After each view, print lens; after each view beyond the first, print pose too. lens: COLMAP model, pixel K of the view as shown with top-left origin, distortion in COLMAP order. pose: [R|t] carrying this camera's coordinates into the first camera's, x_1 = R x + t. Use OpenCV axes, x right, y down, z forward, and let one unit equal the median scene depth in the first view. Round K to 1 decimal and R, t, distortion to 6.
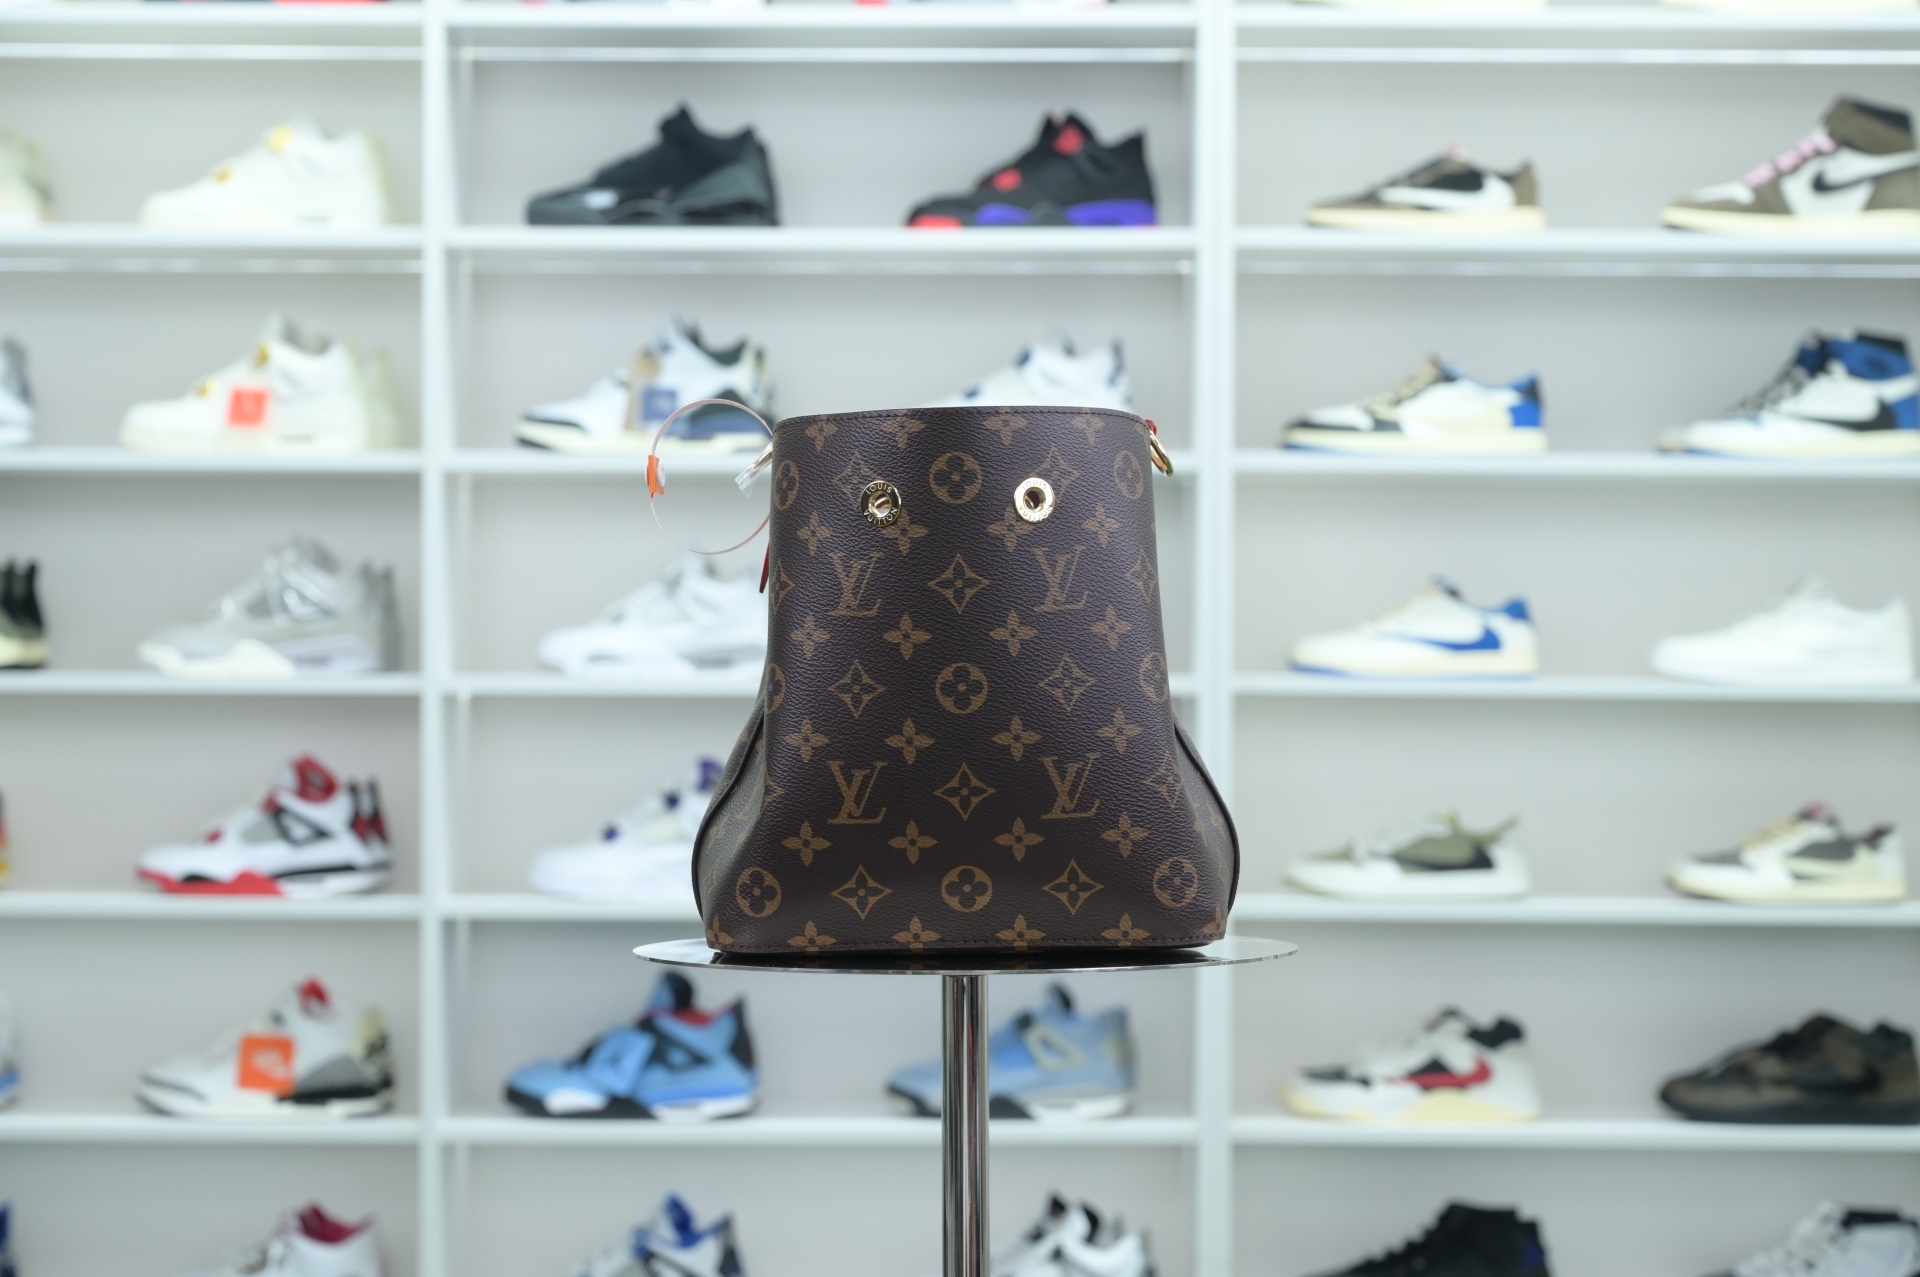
lens RADIAL K [[3878.7, 0, 957.2], [0, 3878.7, 638.8], [0, 0, 1]] dist [-0.004704, 0.000000]
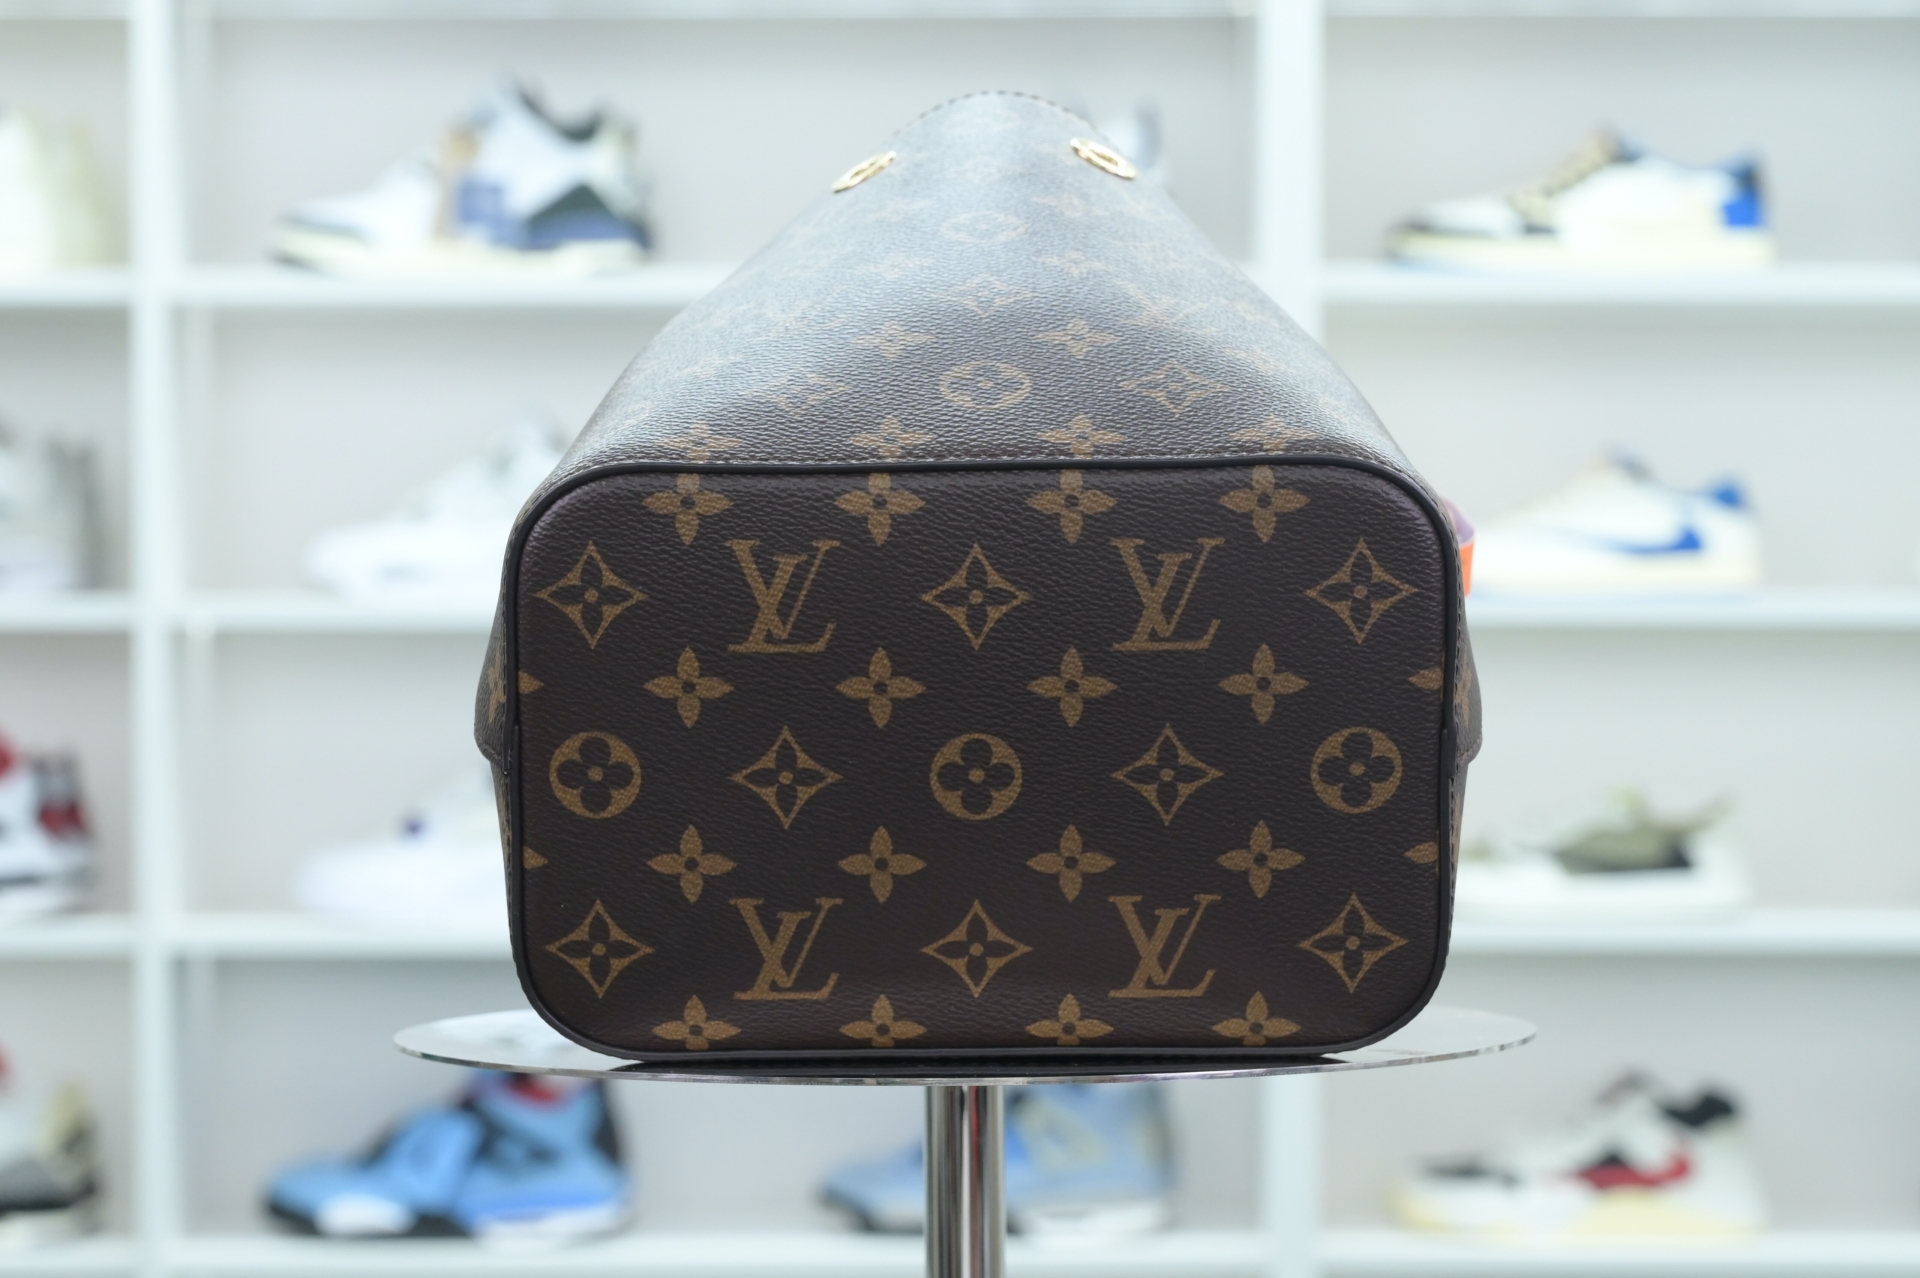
lens RADIAL K [[3878.7, 0, 963.9], [0, 3878.7, 639.7], [0, 0, 1]] dist [-0.004704, 0.000000]
pose [[0.999671, -0.004601, 0.025215, -0.009035], [0.004403, 0.999959, 0.007908, 0.011949], [-0.025250, -0.007795, 0.999651, 0.311539]]
